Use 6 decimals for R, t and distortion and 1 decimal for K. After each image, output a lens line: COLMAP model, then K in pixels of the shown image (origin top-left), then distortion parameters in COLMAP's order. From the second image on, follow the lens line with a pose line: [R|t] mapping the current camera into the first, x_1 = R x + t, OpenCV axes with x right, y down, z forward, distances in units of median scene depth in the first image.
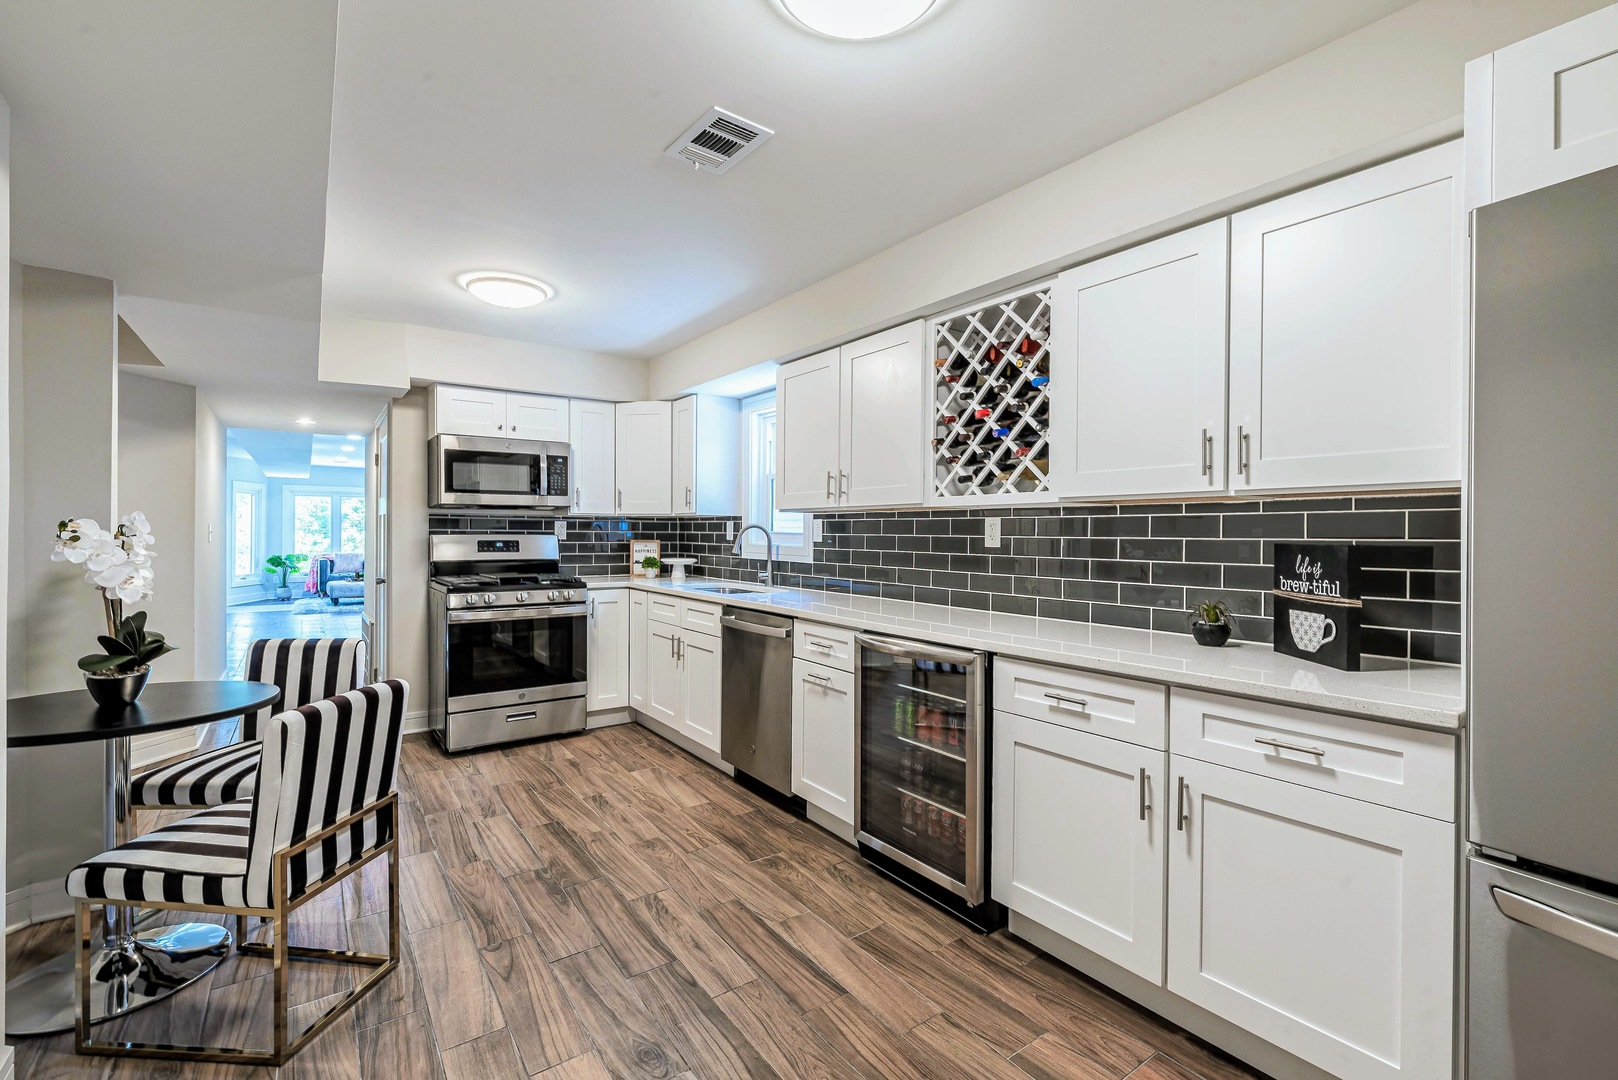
lens RADIAL K [[700.5, 0, 809.0], [0, 700.5, 540.0], [0, 0, 1]] dist [-0.001012, -0.000039]
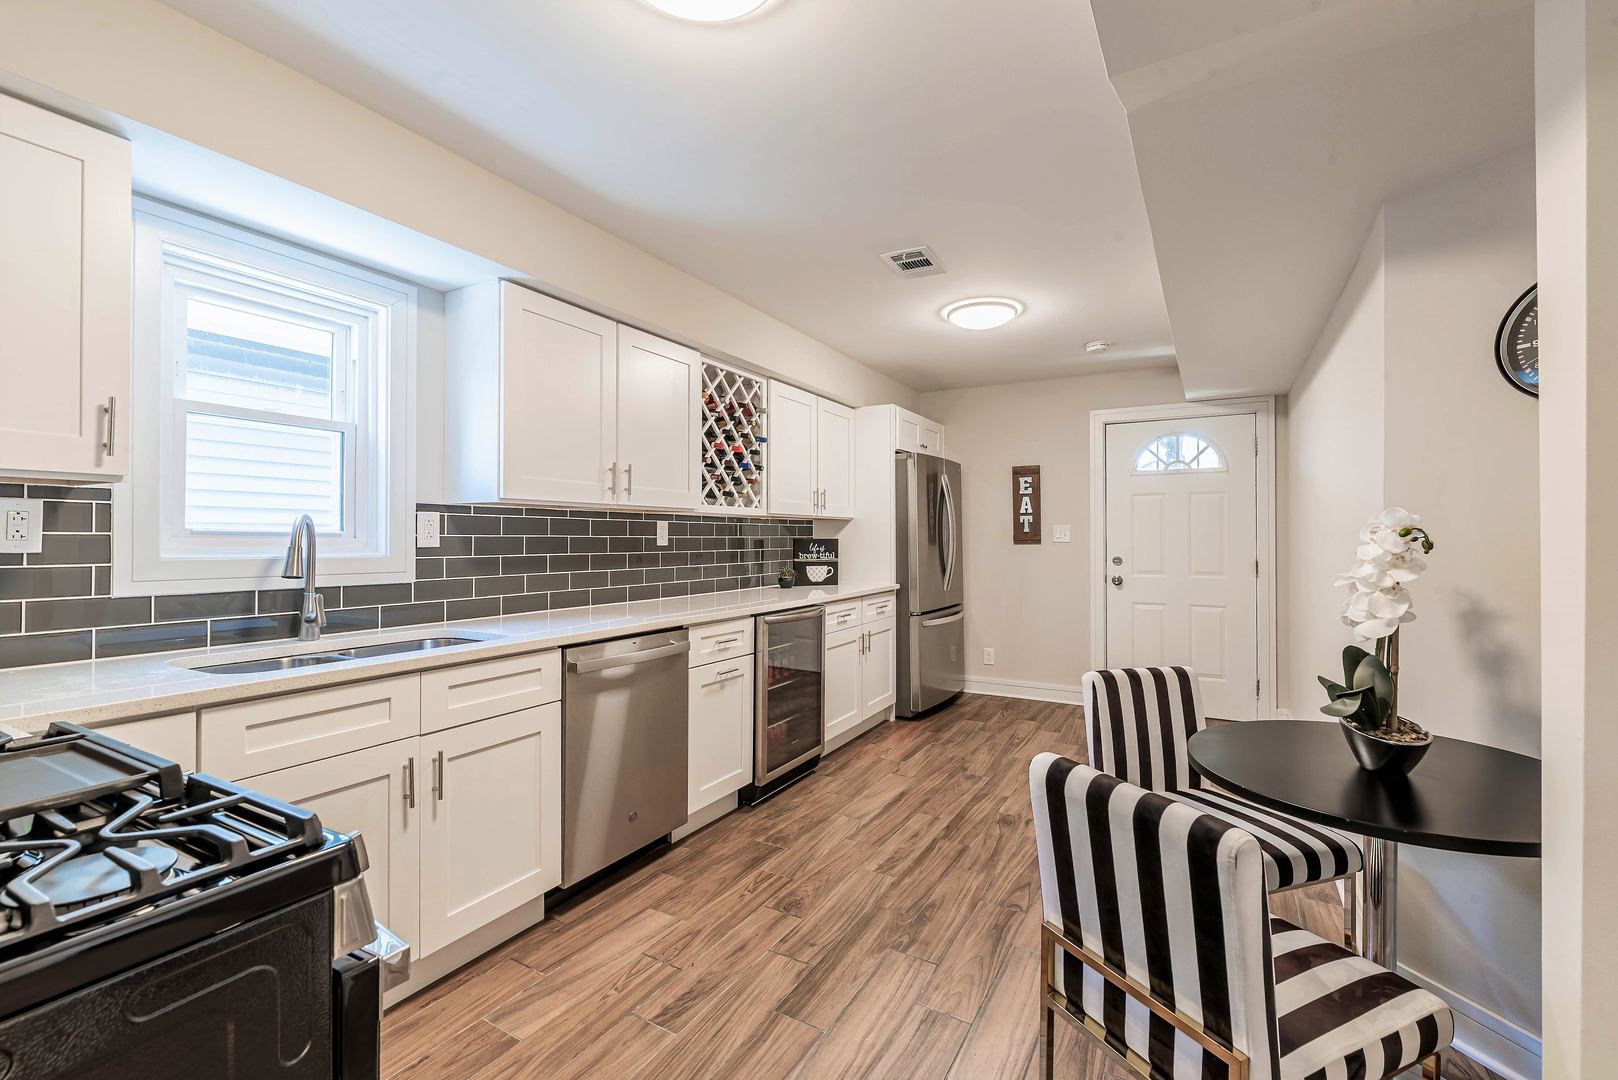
lens RADIAL K [[721.9, 0, 809.0], [0, 721.9, 540.0], [0, 0, 1]] dist [-0.000311, -0.000058]
pose [[-0.423045, -0.015399, 0.905978, -0.977627], [0.000273, 0.999853, 0.017122, -0.020487], [-0.906109, 0.007491, -0.422979, 1.292085]]
